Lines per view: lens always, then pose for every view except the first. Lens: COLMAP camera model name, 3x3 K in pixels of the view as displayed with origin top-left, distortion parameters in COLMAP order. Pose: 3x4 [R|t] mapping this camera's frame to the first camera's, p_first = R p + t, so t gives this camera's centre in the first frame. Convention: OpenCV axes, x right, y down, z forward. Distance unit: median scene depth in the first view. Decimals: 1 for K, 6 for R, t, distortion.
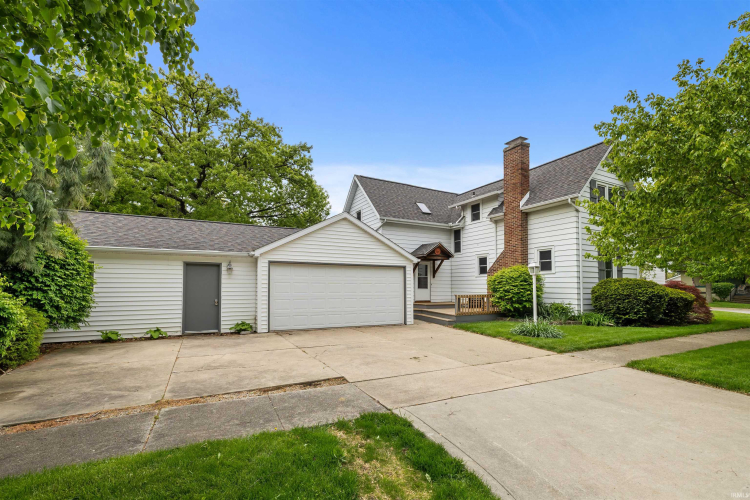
lens RADIAL K [[328.4, 0, 367.4], [0, 328.4, 282.0], [0, 0, 1]] dist [-0.000273, 0.000036]
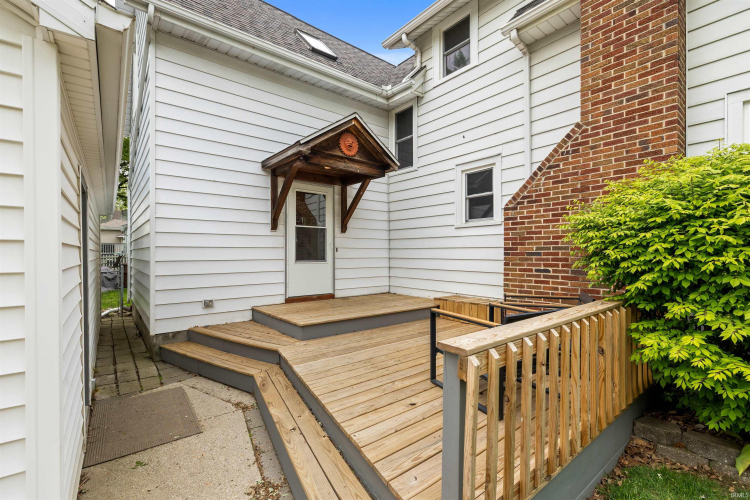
lens RADIAL K [[328.4, 0, 374.0], [0, 328.4, 250.1], [0, 0, 1]] dist [-0.000273, 0.000036]
pose [[0.975652, -0.003503, 0.219297, 0.158914], [-0.000329, 0.999848, 0.017432, 0.002174], [-0.219325, -0.017080, 0.975502, 0.649869]]
